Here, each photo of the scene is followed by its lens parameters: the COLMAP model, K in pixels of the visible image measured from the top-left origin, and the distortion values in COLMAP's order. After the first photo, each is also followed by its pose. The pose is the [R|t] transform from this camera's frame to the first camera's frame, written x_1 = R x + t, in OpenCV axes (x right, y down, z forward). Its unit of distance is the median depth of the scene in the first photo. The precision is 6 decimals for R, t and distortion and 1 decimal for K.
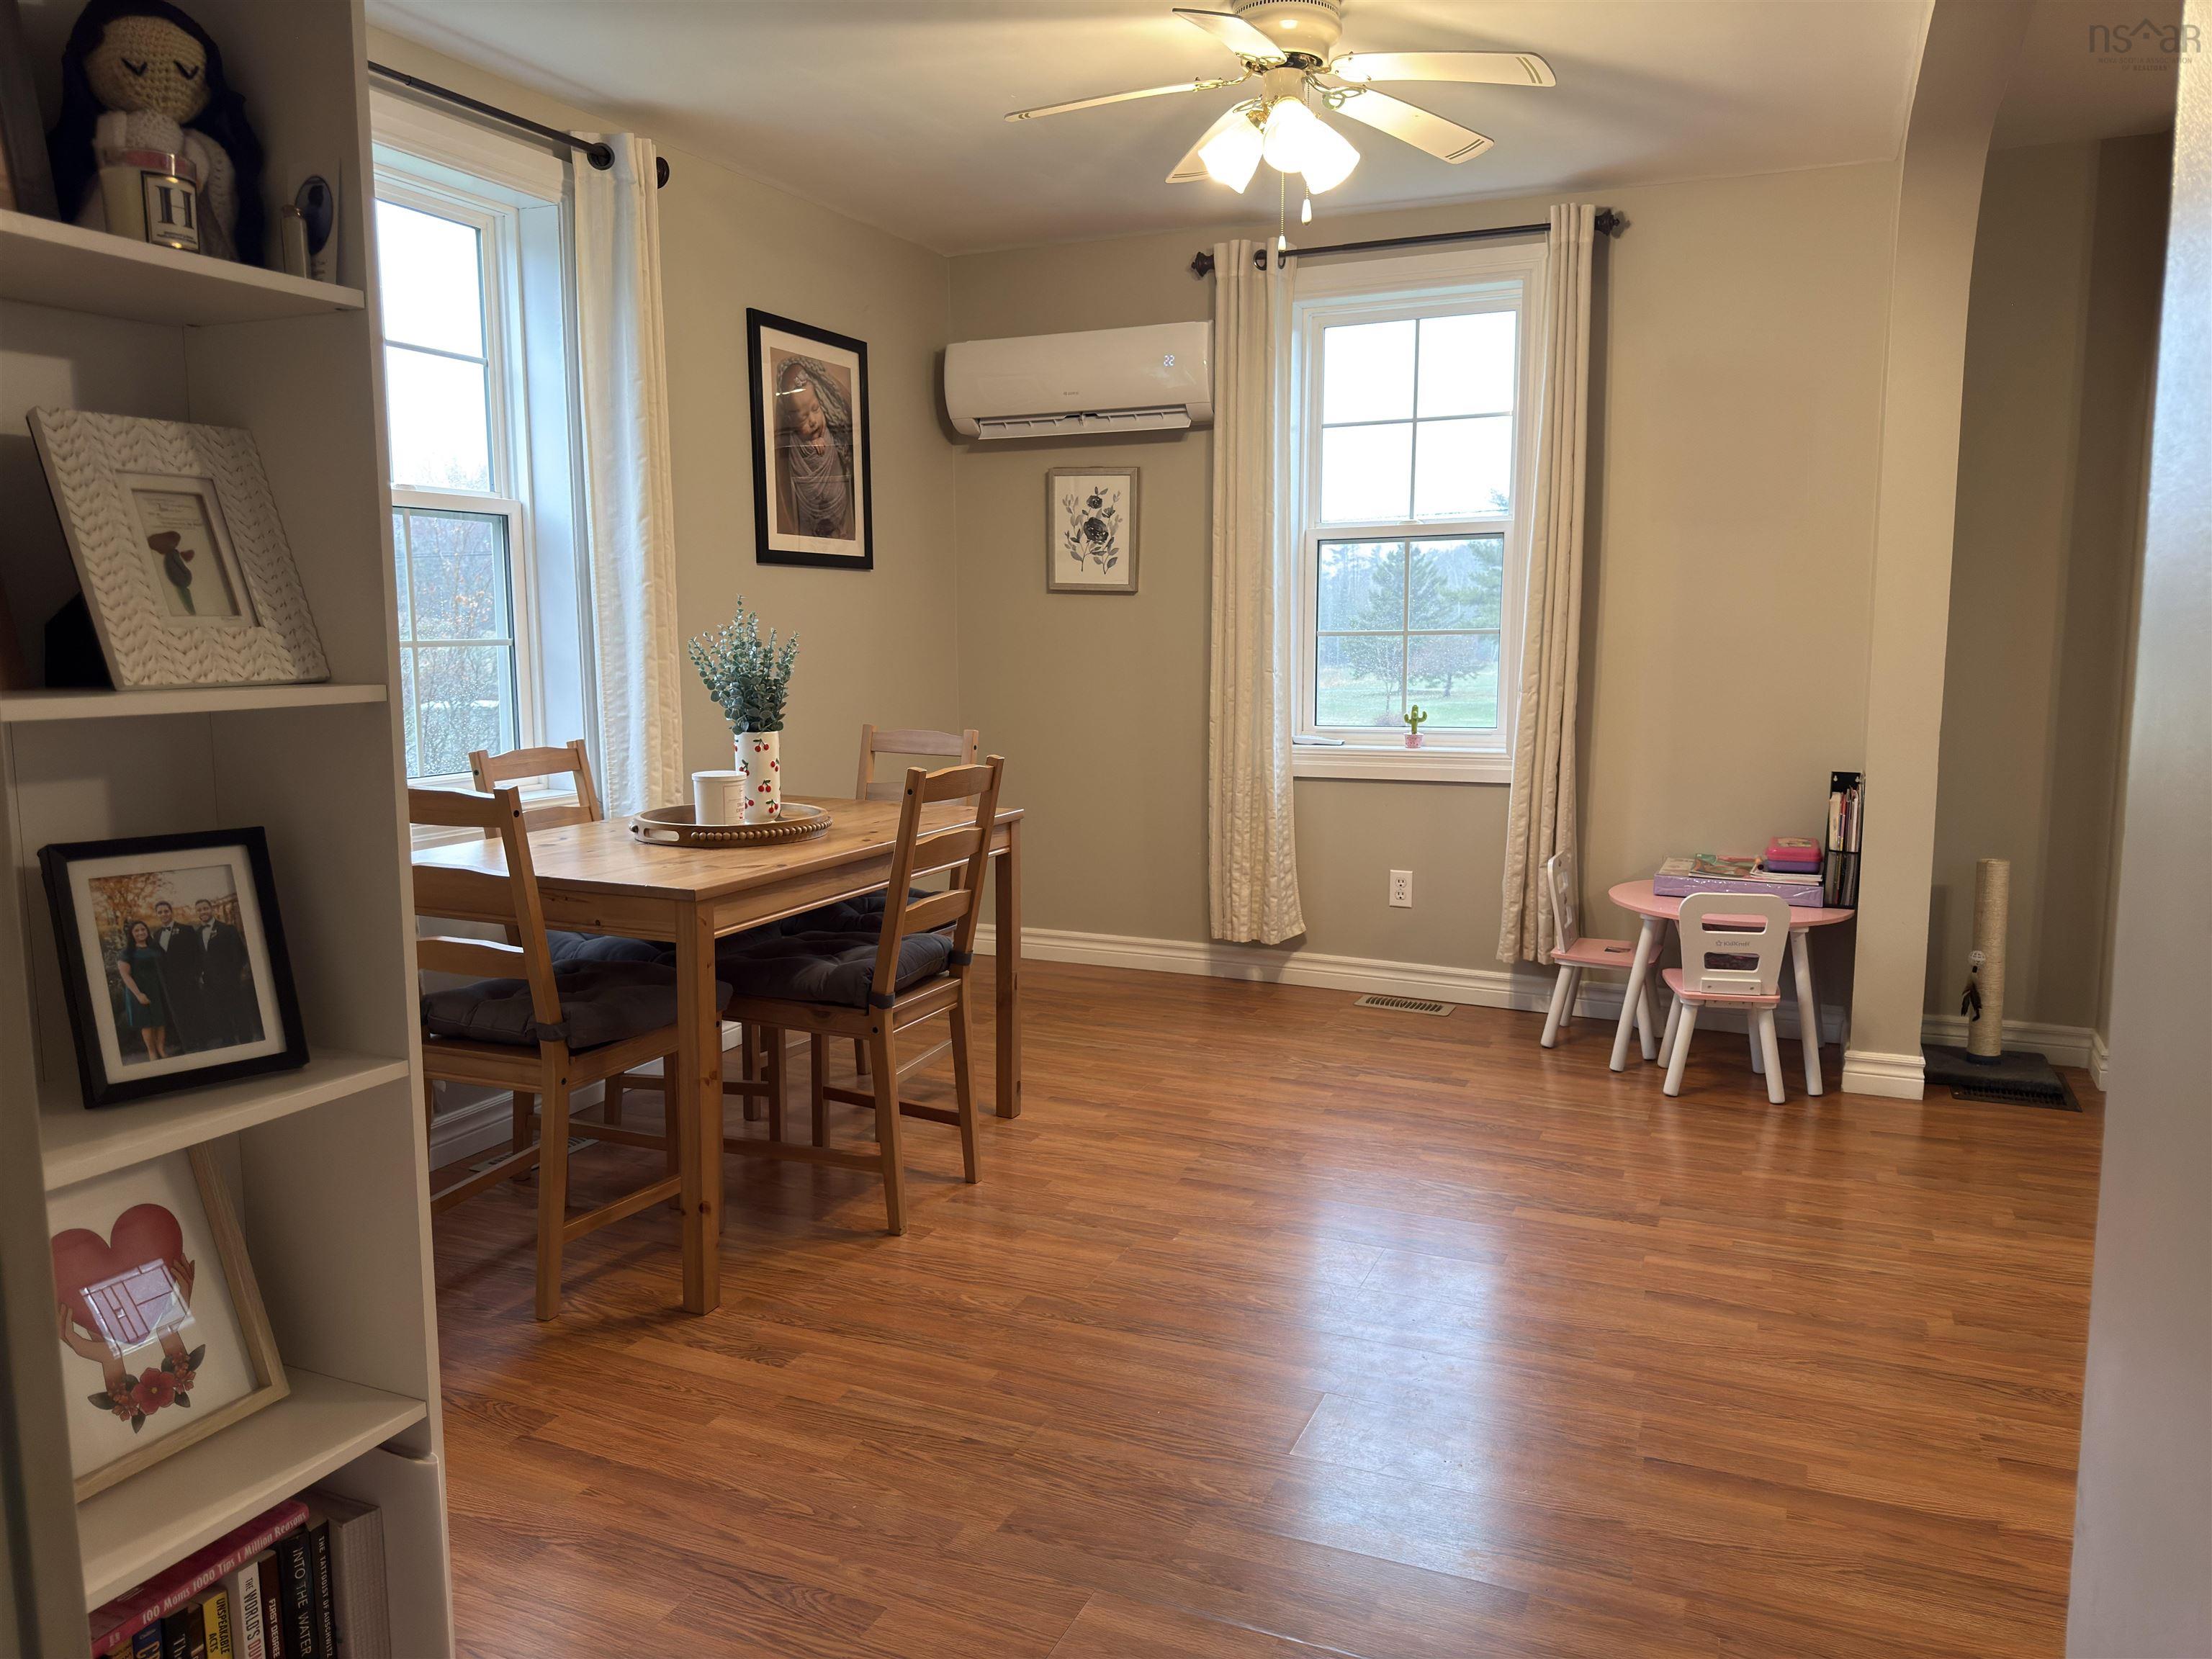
lens RADIAL K [[1565.1, 0, 1104.6], [0, 1565.1, 834.7], [0, 0, 1]] dist [0.067943, -0.083116]
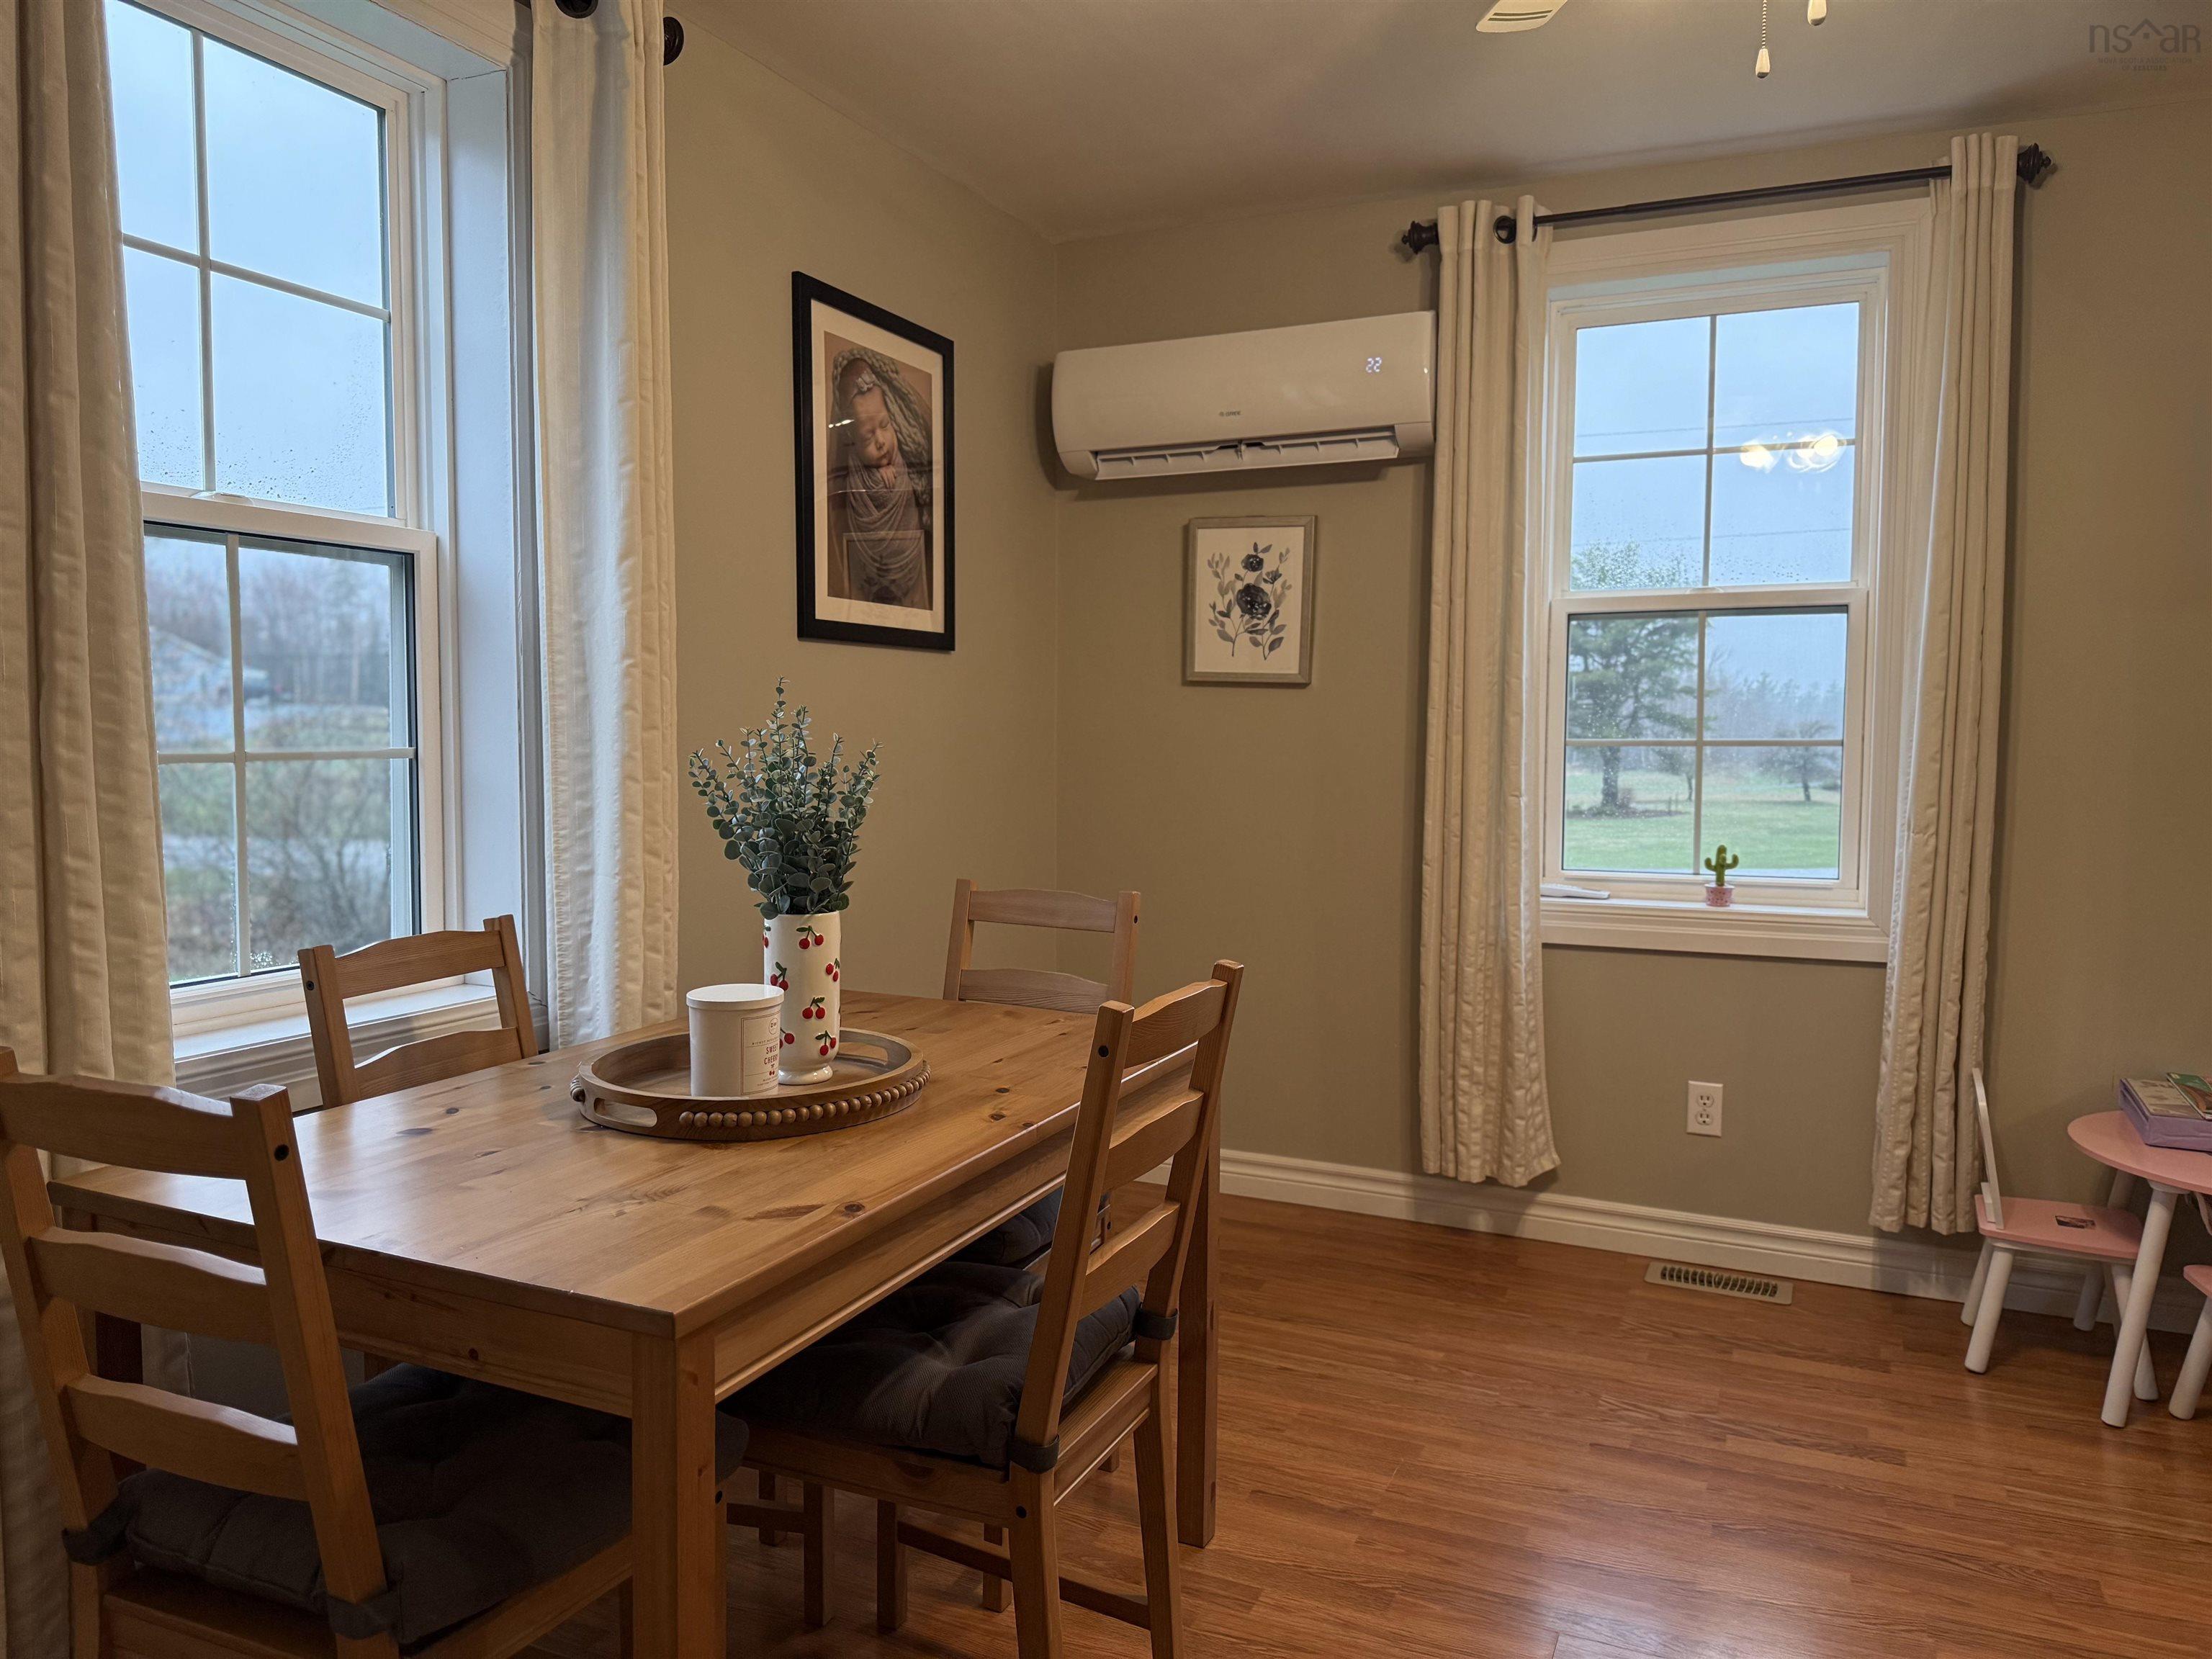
lens RADIAL K [[1565.1, 0, 1109.9], [0, 1565.1, 808.8], [0, 0, 1]] dist [0.067943, -0.083116]
pose [[0.999962, 0.007955, -0.003624, -0.082128], [-0.008217, 0.996838, -0.079033, -0.045310], [0.002984, 0.079060, 0.996865, 0.324713]]
